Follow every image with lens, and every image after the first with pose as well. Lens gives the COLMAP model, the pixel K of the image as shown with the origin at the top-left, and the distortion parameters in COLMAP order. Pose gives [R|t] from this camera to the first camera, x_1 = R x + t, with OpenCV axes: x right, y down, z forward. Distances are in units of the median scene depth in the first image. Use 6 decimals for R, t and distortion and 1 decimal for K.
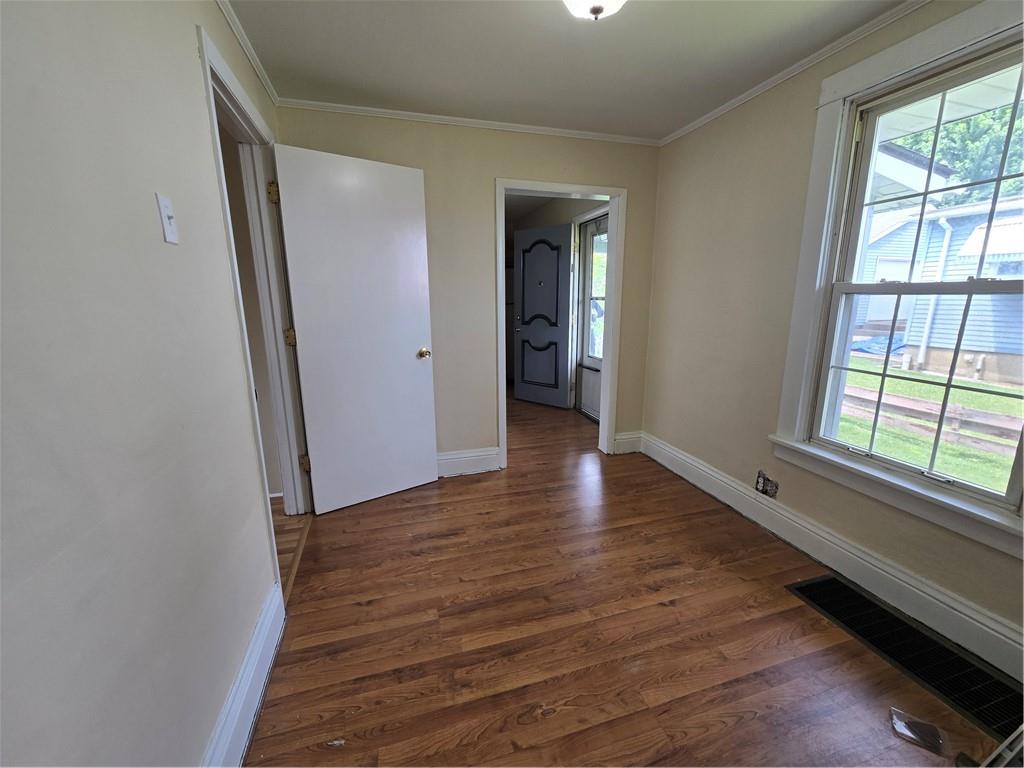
lens RADIAL K [[420.0, 0, 508.2], [0, 420.0, 383.9], [0, 0, 1]] dist [0.001133, 0.000954]
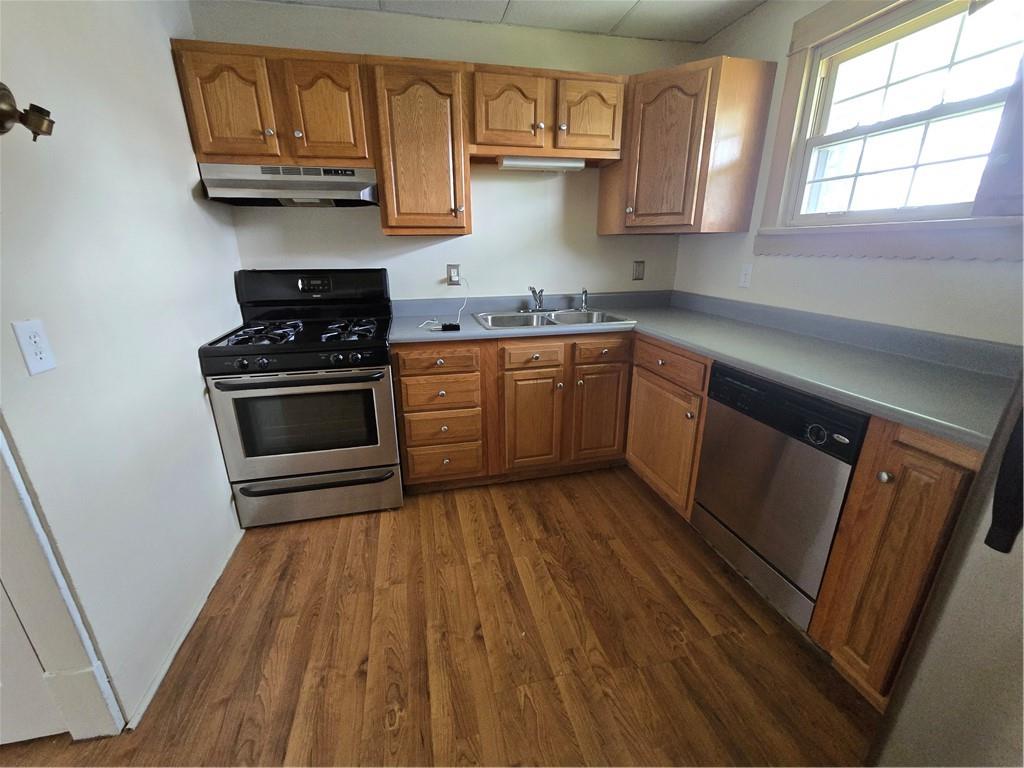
lens RADIAL K [[420.0, 0, 509.5], [0, 420.0, 384.4], [0, 0, 1]] dist [0.001133, 0.000954]
pose [[-0.046525, 0.319102, -0.946578, 0.853978], [-0.205748, 0.924224, 0.321679, -0.176334], [0.977498, 0.209723, 0.022656, 0.884016]]
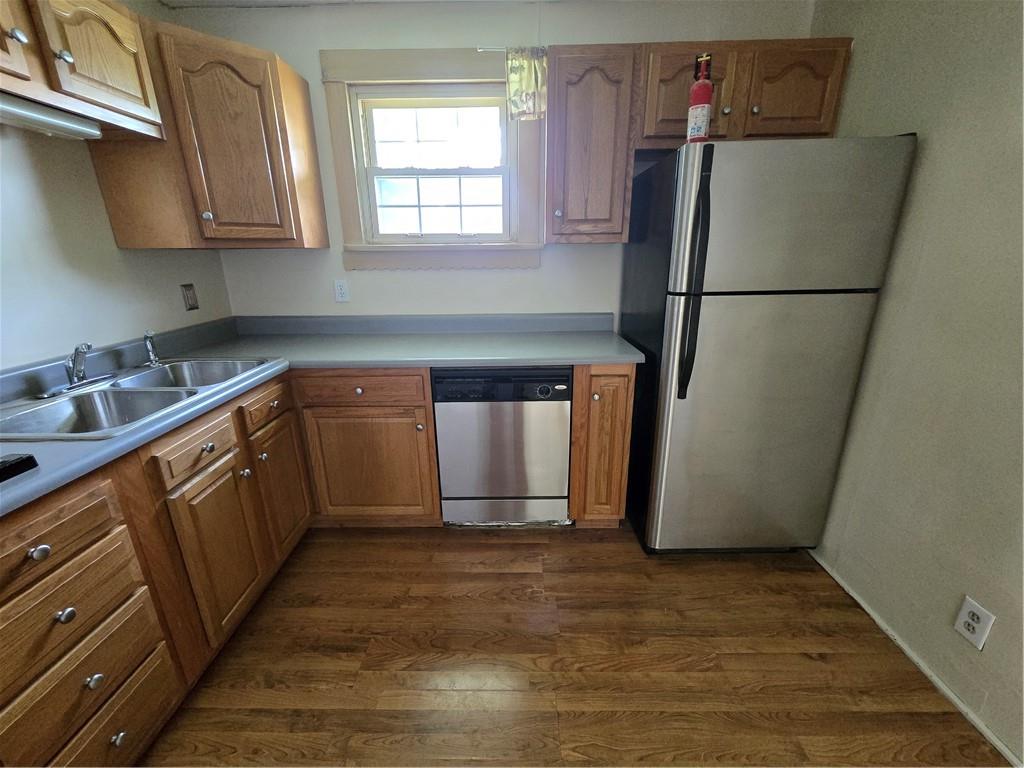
lens RADIAL K [[420.0, 0, 511.3], [0, 420.0, 384.9], [0, 0, 1]] dist [0.001133, 0.000954]
pose [[0.955347, 0.084988, -0.283000, 0.324169], [-0.057234, 0.992829, 0.104947, -0.082774], [0.289890, -0.084064, 0.953361, 0.365075]]
